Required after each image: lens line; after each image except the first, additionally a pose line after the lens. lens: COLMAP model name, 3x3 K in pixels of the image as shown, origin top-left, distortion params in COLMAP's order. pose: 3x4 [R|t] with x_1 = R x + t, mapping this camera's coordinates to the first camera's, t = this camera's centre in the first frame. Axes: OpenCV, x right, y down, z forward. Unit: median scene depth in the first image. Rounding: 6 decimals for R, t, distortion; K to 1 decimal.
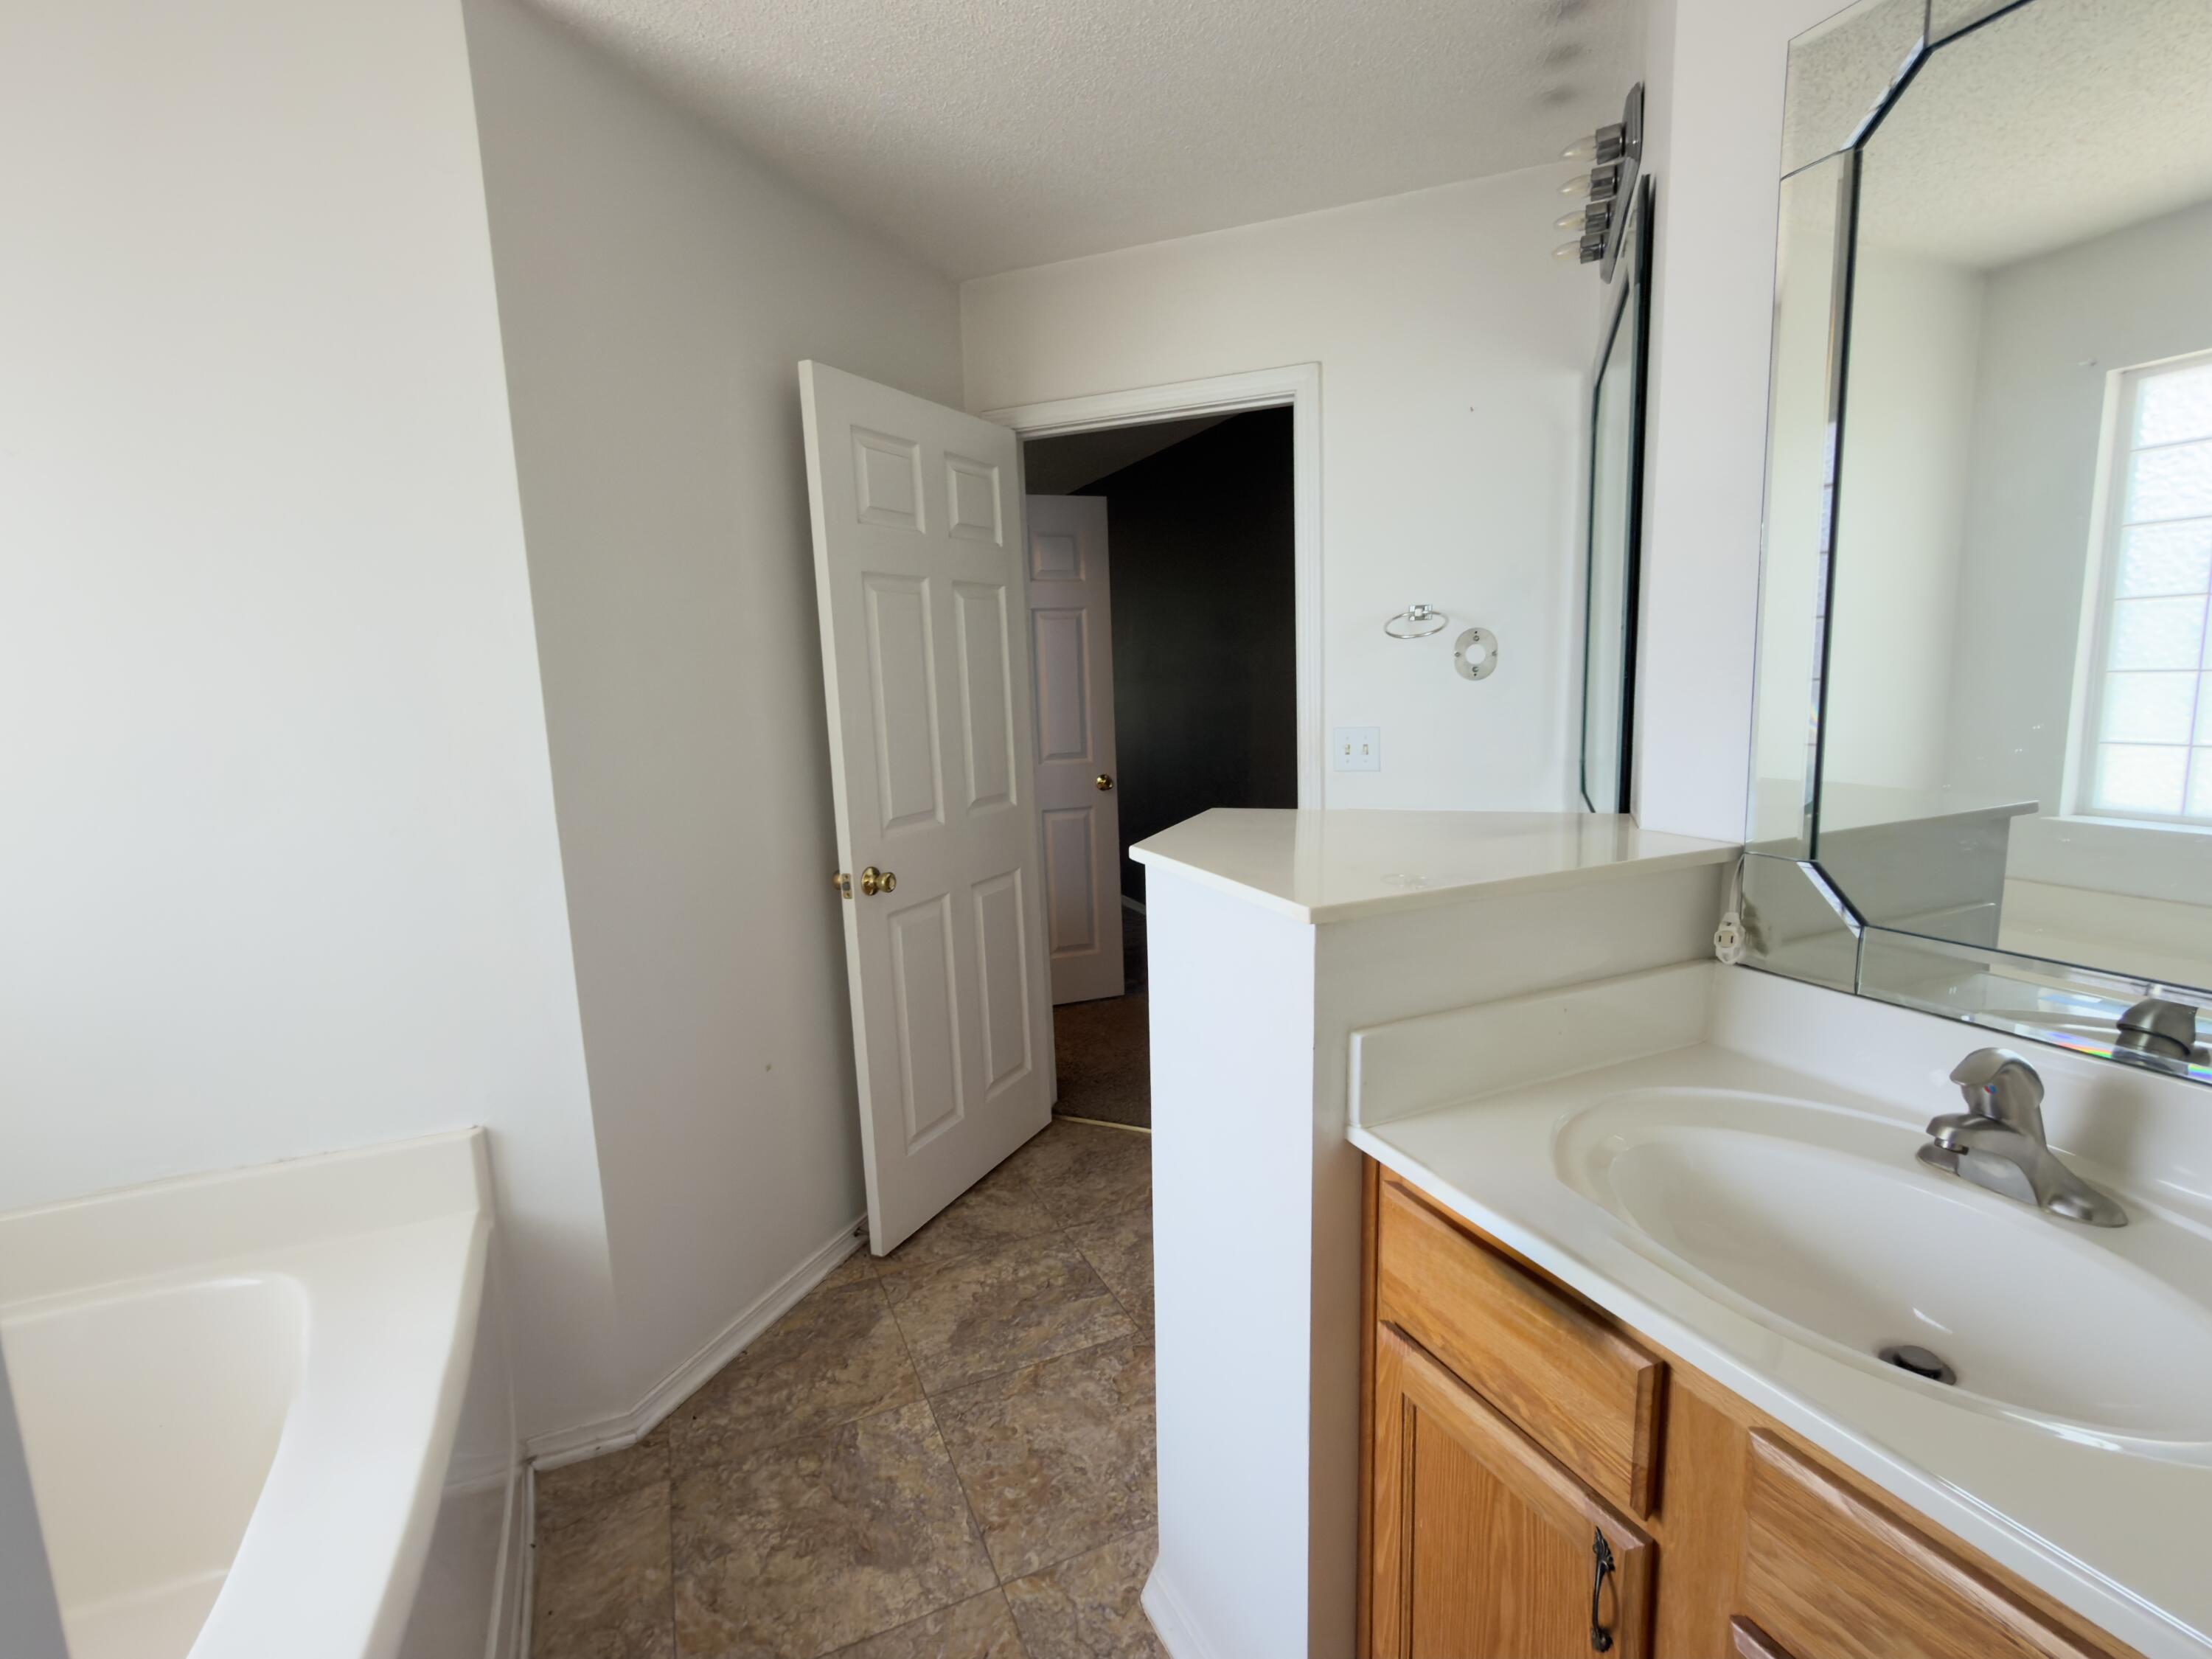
lens RADIAL K [[1032.9, 0, 1105.9], [0, 1032.9, 832.6], [0, 0, 1]] dist [-0.001849, -0.001600]
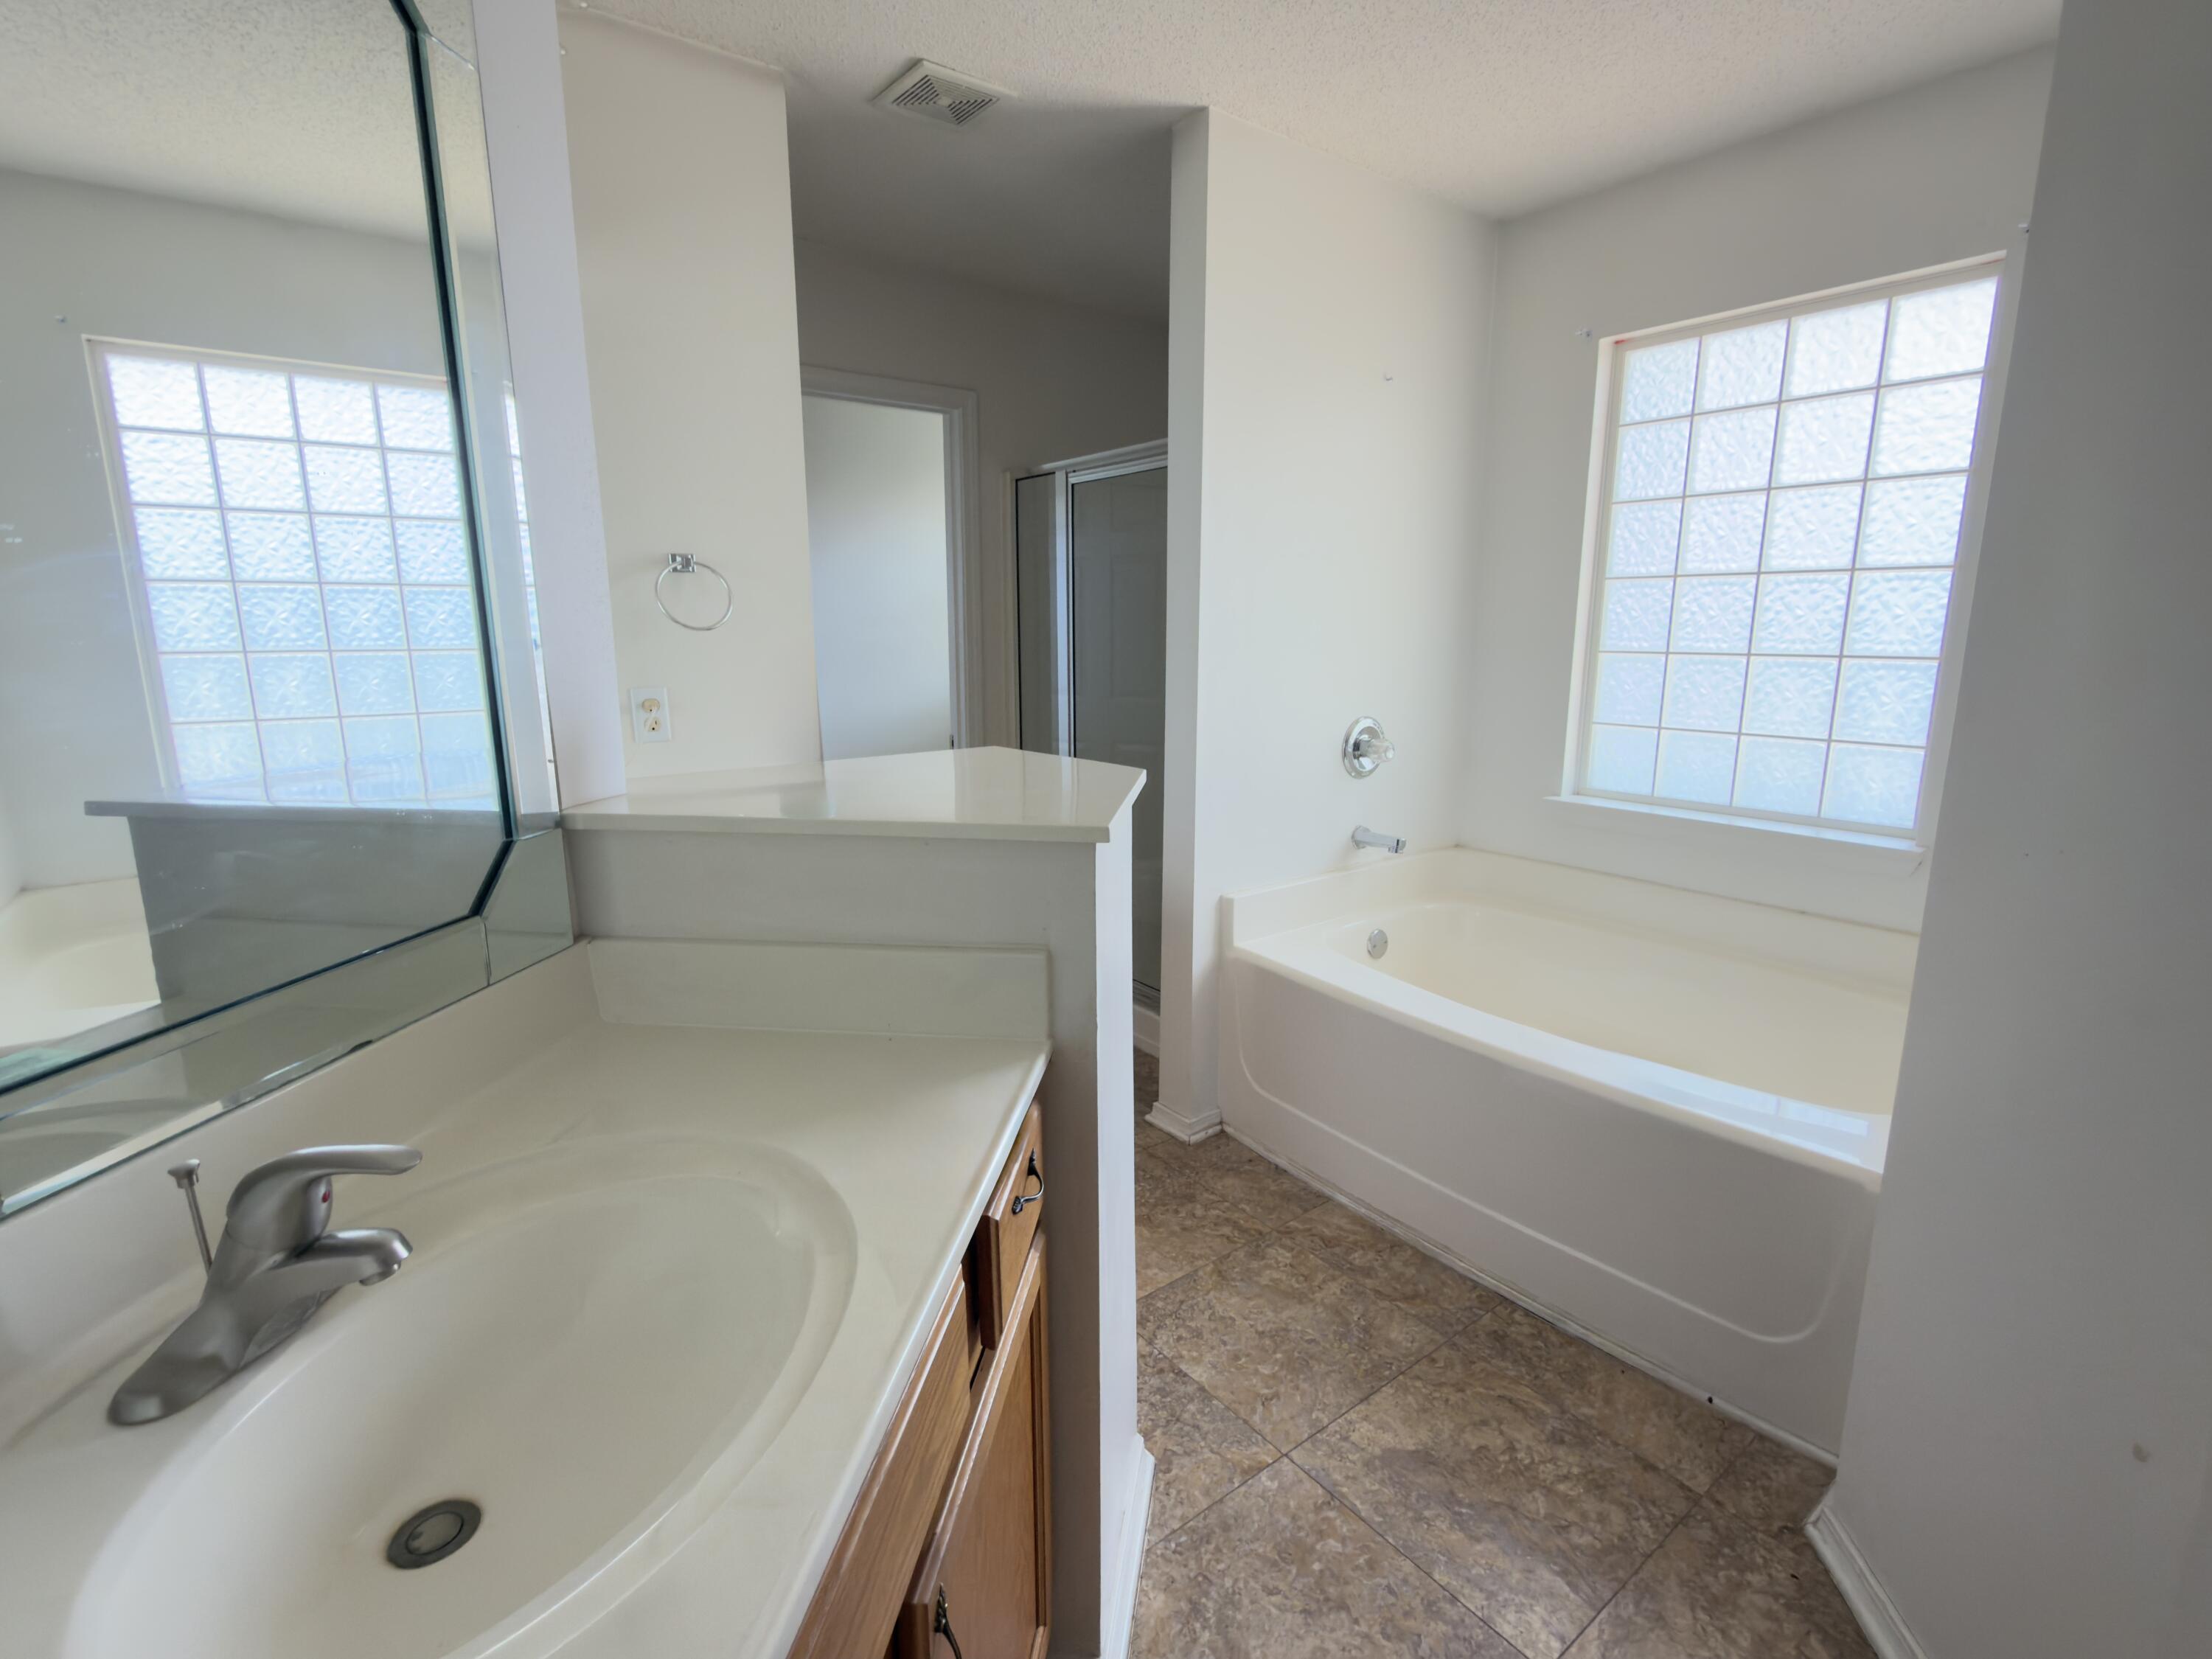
lens RADIAL K [[1032.9, 0, 1105.9], [0, 1032.9, 832.6], [0, 0, 1]] dist [-0.001849, -0.001600]
pose [[-0.970284, 0.089736, -0.224716, 0.246783], [0.005166, 0.936162, 0.351531, -0.245870], [0.241915, 0.339923, -0.908806, 1.601722]]
